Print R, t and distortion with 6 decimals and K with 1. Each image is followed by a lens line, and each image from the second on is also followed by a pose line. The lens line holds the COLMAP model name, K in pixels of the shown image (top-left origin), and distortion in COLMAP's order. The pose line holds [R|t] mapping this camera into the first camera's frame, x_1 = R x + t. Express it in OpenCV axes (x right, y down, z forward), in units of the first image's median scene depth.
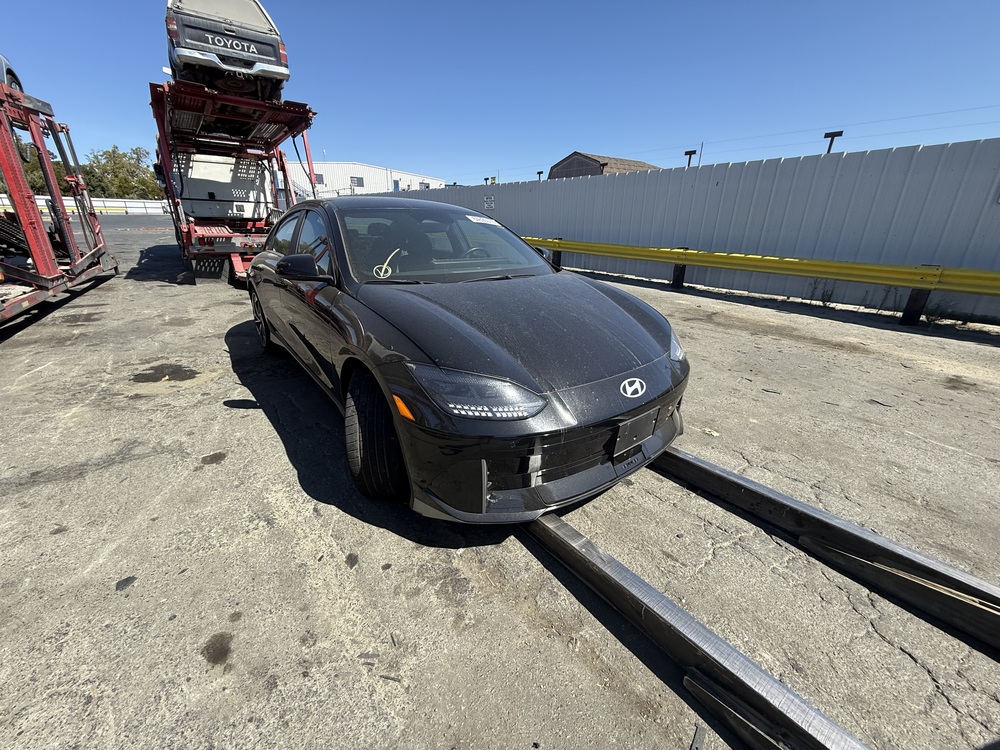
lens RADIAL K [[404.9, 0, 494.5], [0, 404.9, 376.0], [0, 0, 1]] dist [-0.002018, -0.000550]
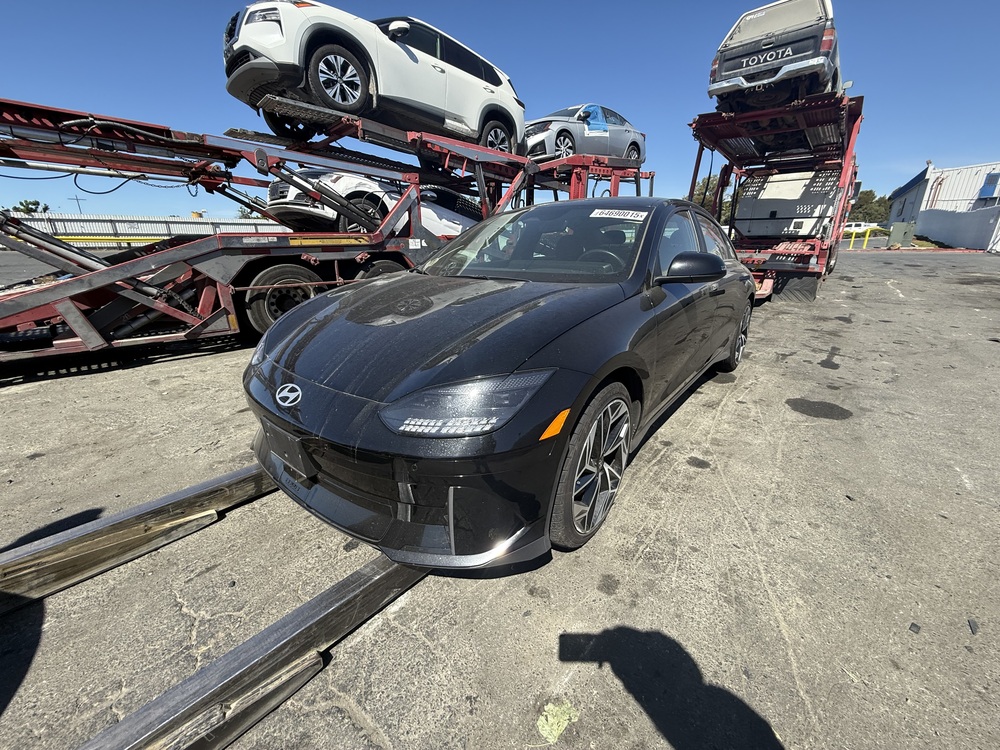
lens RADIAL K [[404.9, 0, 496.4], [0, 404.9, 371.9], [0, 0, 1]] dist [-0.002018, -0.000550]
pose [[0.197730, 0.279612, -0.939532, 0.345598], [-0.338947, 0.918838, 0.202120, -0.094720], [0.919792, 0.278486, 0.276455, 0.331065]]
